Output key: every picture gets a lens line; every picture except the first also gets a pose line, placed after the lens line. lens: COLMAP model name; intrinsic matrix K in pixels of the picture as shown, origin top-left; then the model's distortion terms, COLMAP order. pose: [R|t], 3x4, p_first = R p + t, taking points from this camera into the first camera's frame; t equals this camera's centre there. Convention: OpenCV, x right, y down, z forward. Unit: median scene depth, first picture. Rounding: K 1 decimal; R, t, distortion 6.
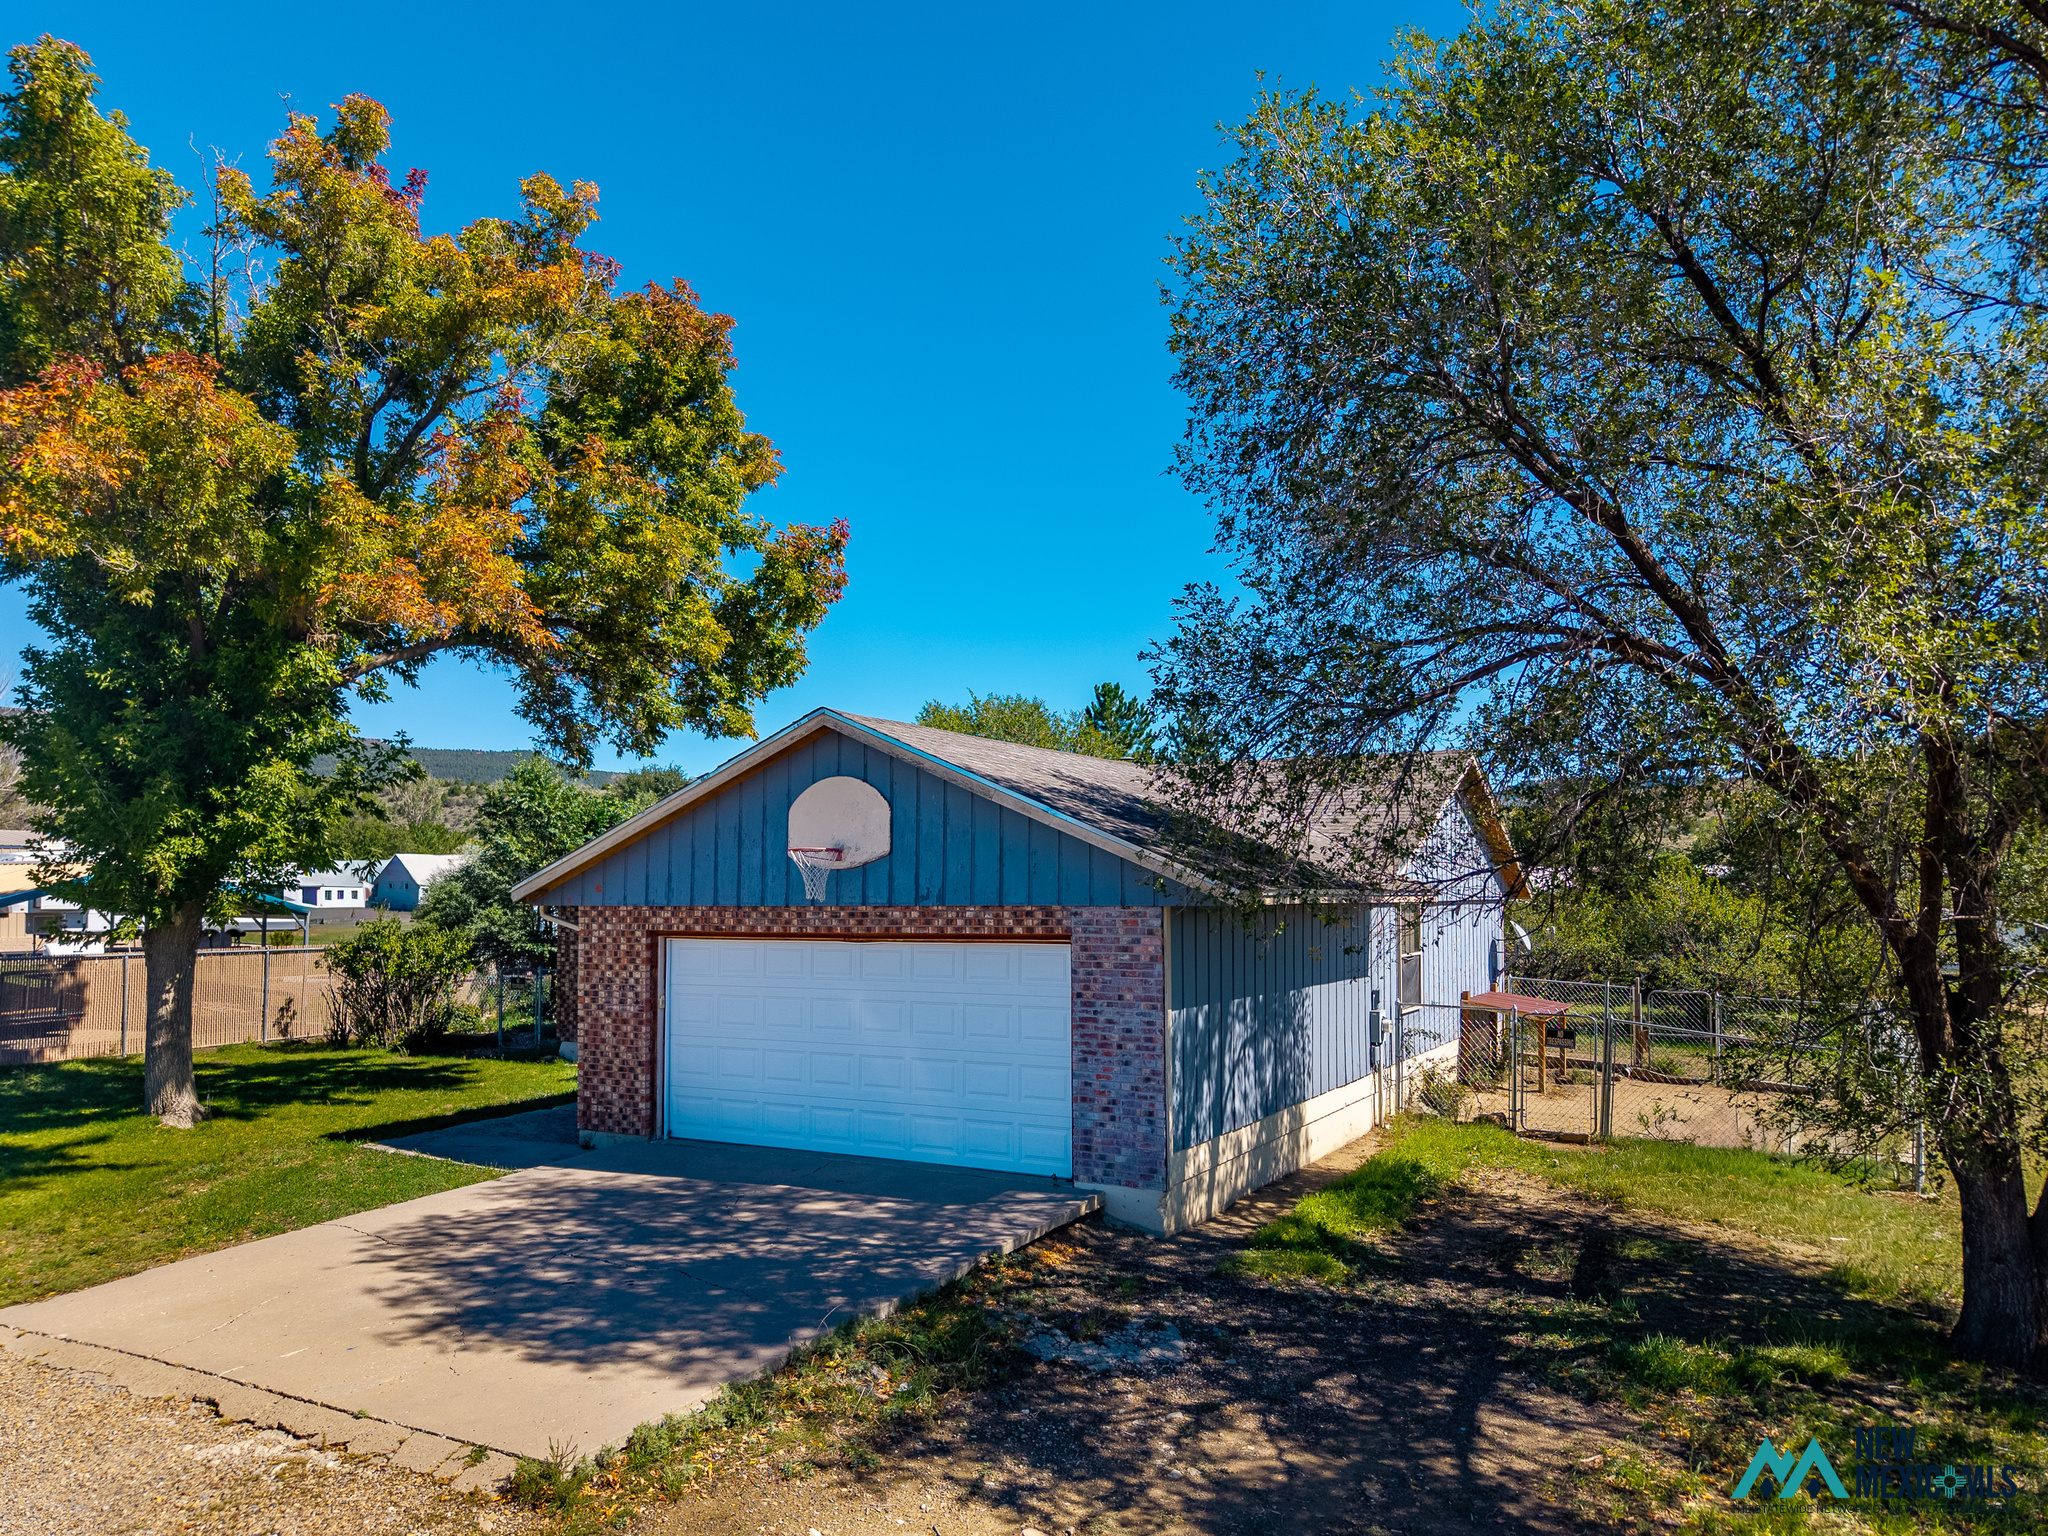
lens RADIAL K [[1337.5, 0, 1021.9], [0, 1337.5, 799.5], [0, 0, 1]] dist [-0.001561, -0.012768]
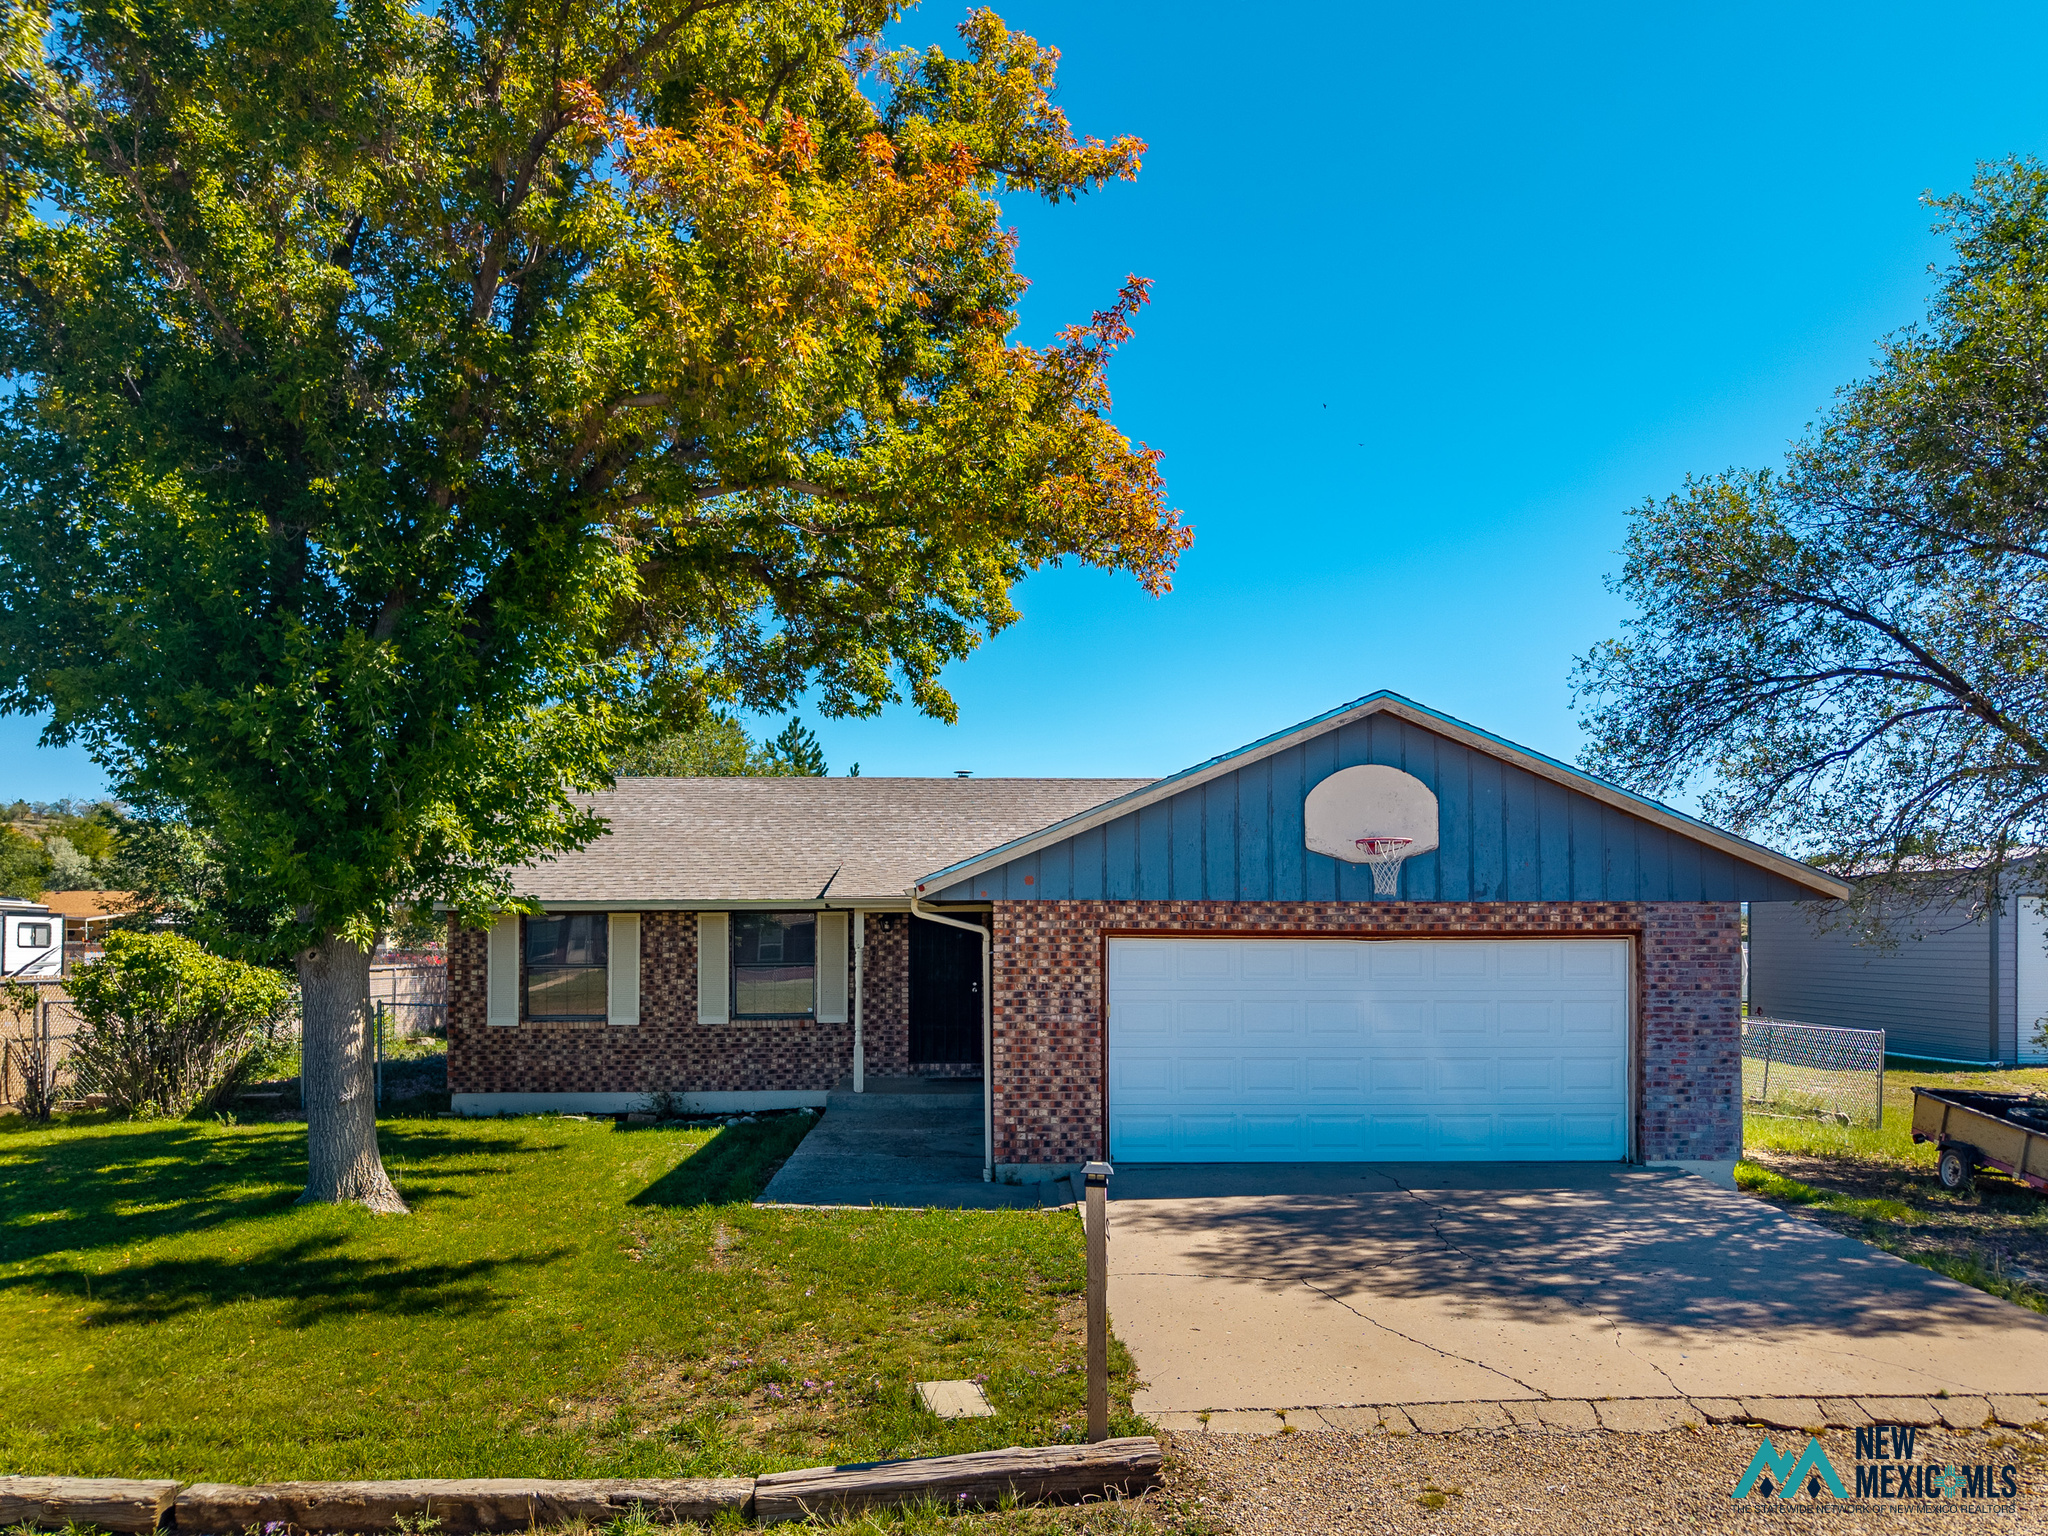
lens RADIAL K [[1408.3, 0, 1028.4], [0, 1408.3, 824.5], [0, 0, 1]] dist [-0.003414, 0.000005]
pose [[0.871300, 0.045698, 0.488618, -0.950669], [-0.042901, 0.998936, -0.016924, 0.057958], [-0.488872, -0.006216, 0.872334, 0.265812]]
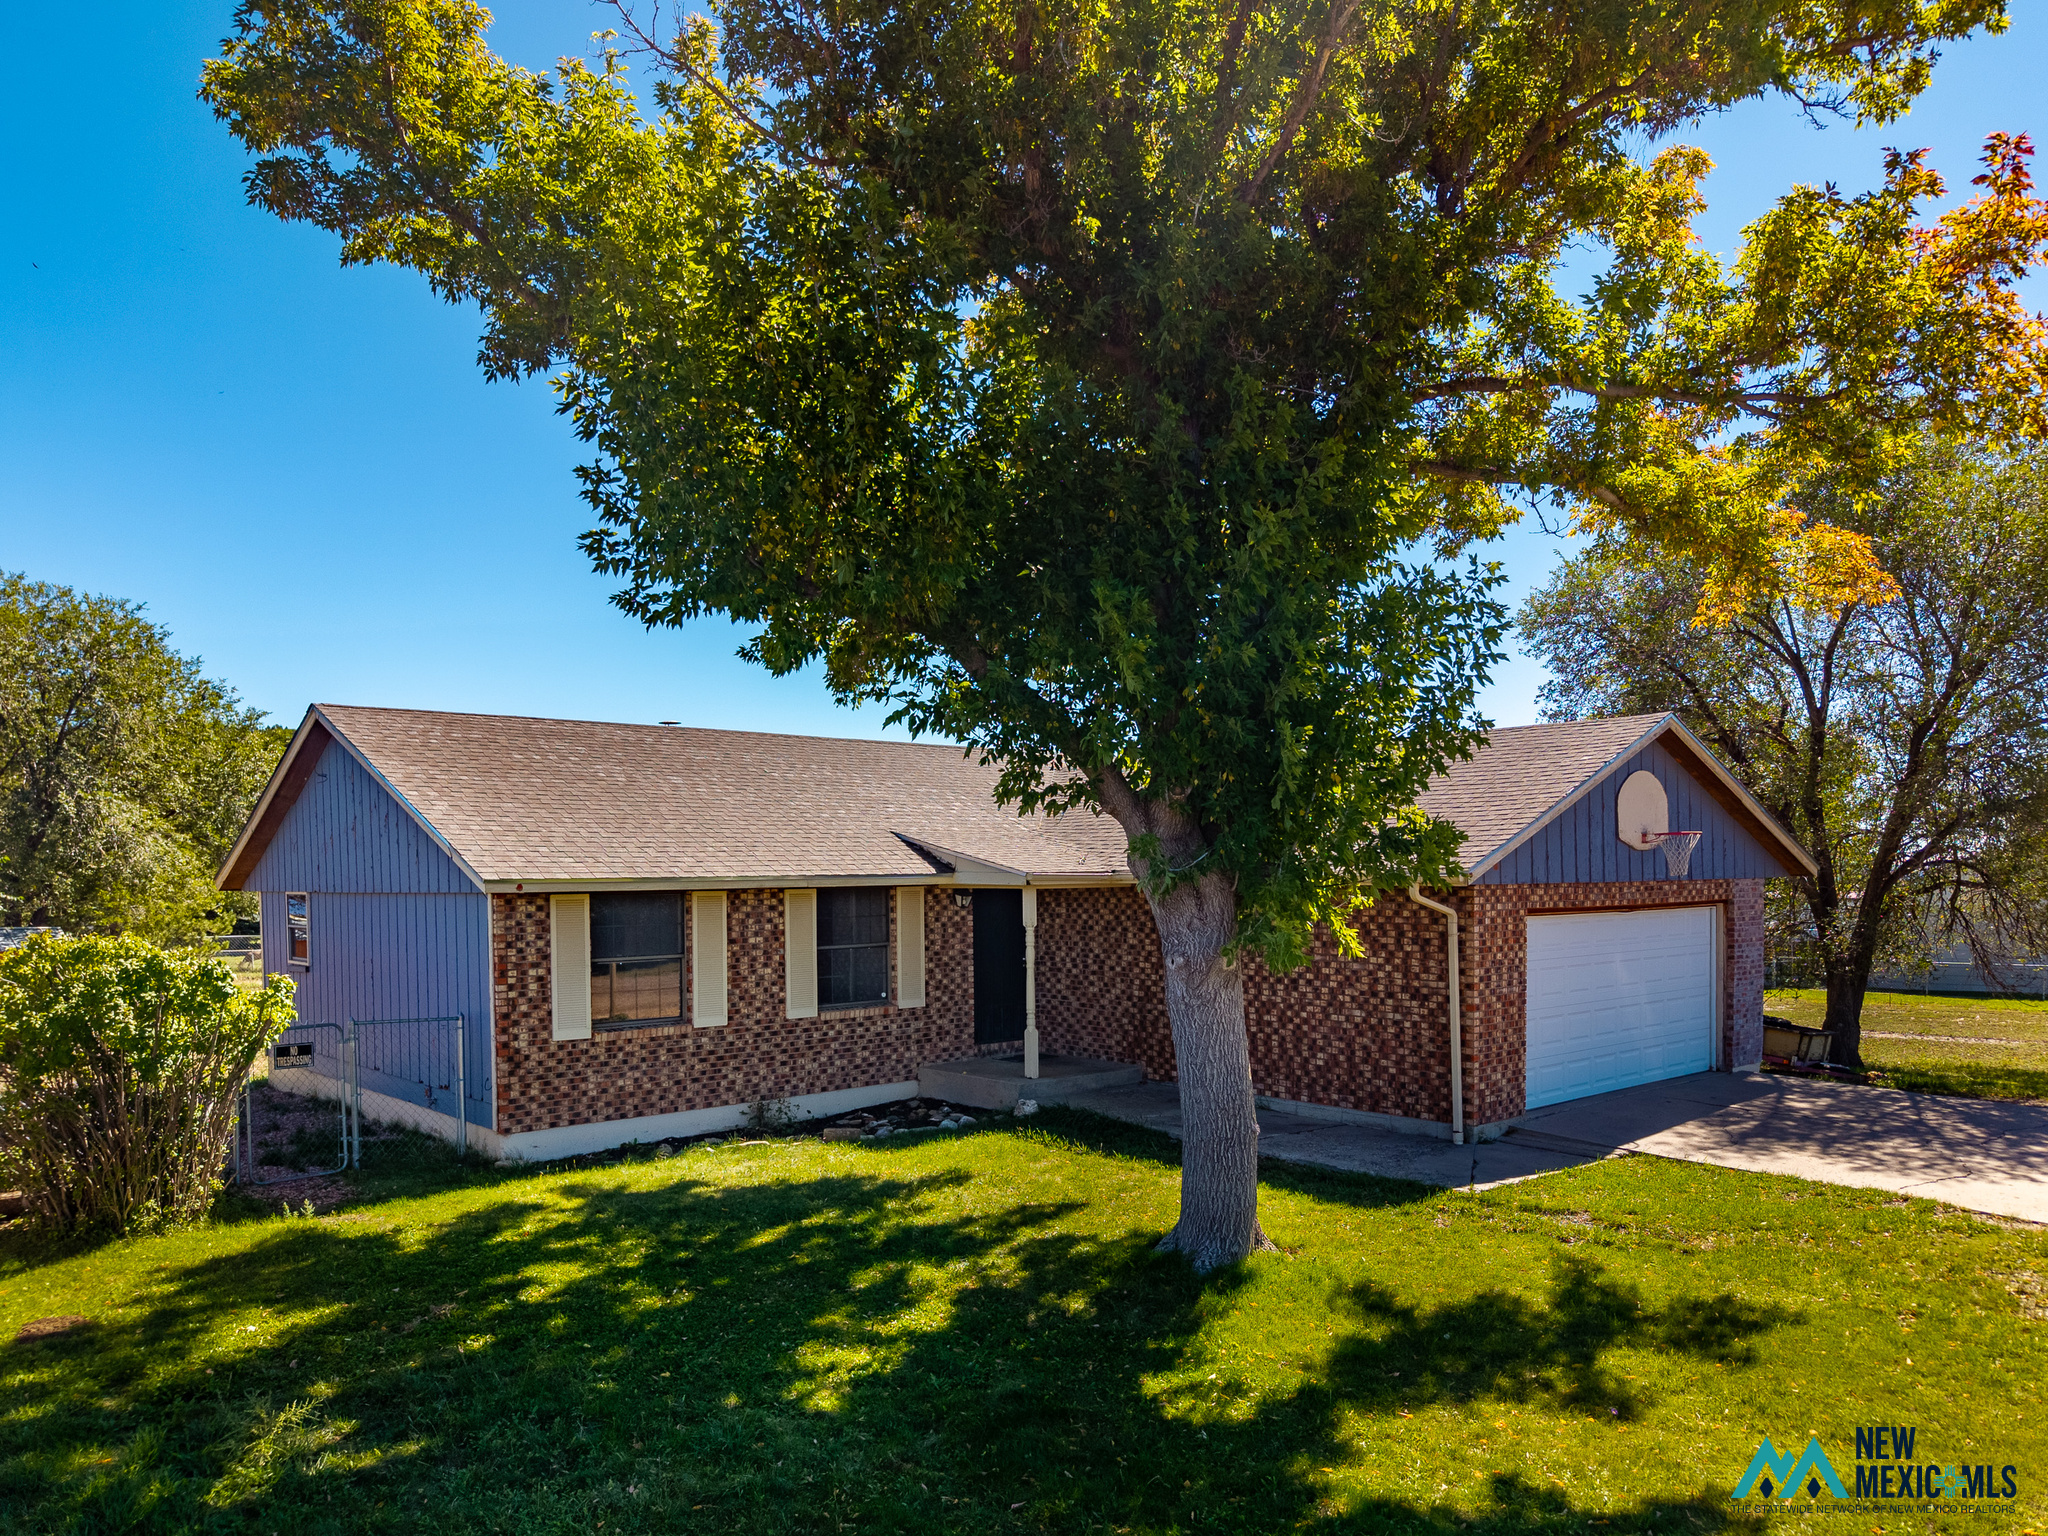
lens RADIAL K [[1395.7, 0, 977.0], [0, 1395.7, 884.2], [0, 0, 1]] dist [-0.002068, -0.005297]
pose [[0.380468, -0.002380, 0.924791, -1.692705], [-0.064476, 0.997495, 0.029093, 0.093005], [-0.922544, -0.070696, 0.379361, 1.205282]]
